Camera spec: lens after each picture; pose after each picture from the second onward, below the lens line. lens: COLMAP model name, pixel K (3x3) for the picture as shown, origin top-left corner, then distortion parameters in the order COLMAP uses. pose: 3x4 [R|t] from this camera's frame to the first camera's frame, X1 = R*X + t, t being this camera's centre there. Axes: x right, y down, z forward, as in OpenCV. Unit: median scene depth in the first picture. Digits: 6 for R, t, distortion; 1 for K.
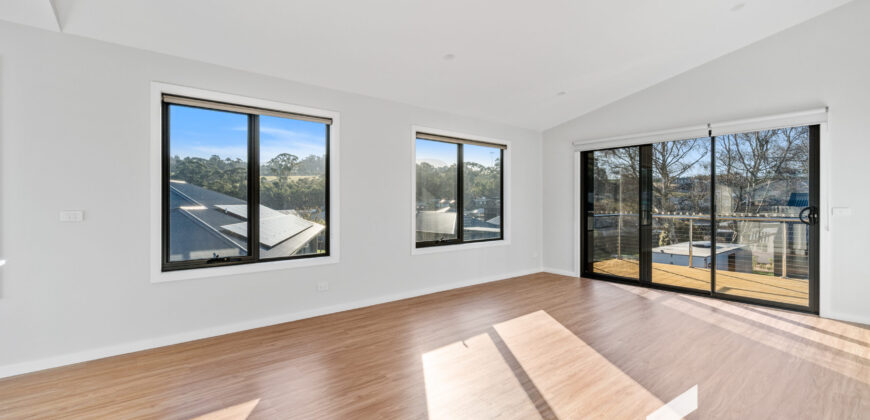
lens RADIAL K [[378.8, 0, 435.0], [0, 378.8, 210.0], [0, 0, 1]] dist [0.000227, 0.000170]
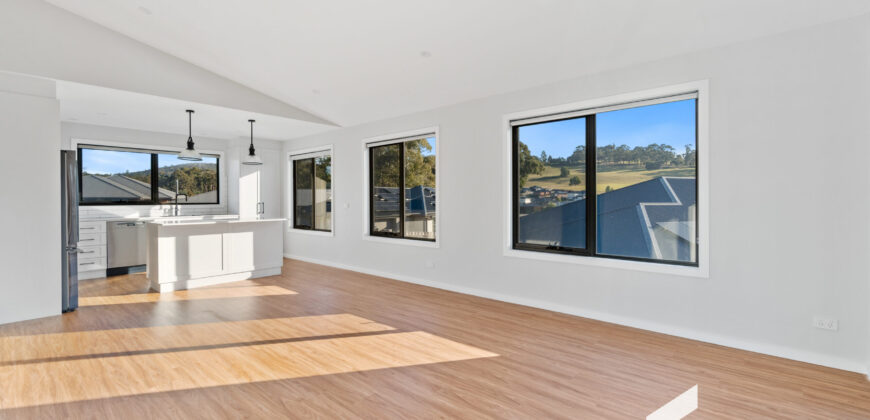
lens RADIAL K [[378.8, 0, 435.0], [0, 378.8, 210.0], [0, 0, 1]] dist [0.000227, 0.000170]
pose [[0.149262, 0.026058, -0.988454, 0.819888], [-0.014191, 0.999606, 0.024209, -0.012446], [0.988696, 0.010414, 0.149573, 0.689286]]
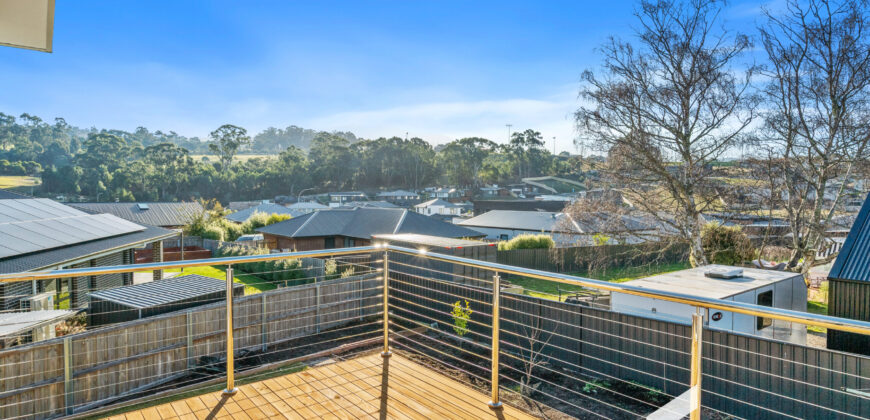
lens RADIAL K [[500.6, 0, 435.0], [0, 500.6, 210.0], [0, 0, 1]] dist [-0.004343, -0.001277]
pose [[0.999866, 0.007022, -0.014808, 0.025358], [-0.006764, 0.999826, 0.017393, -0.001571], [0.014928, -0.017290, 0.999739, 0.020095]]
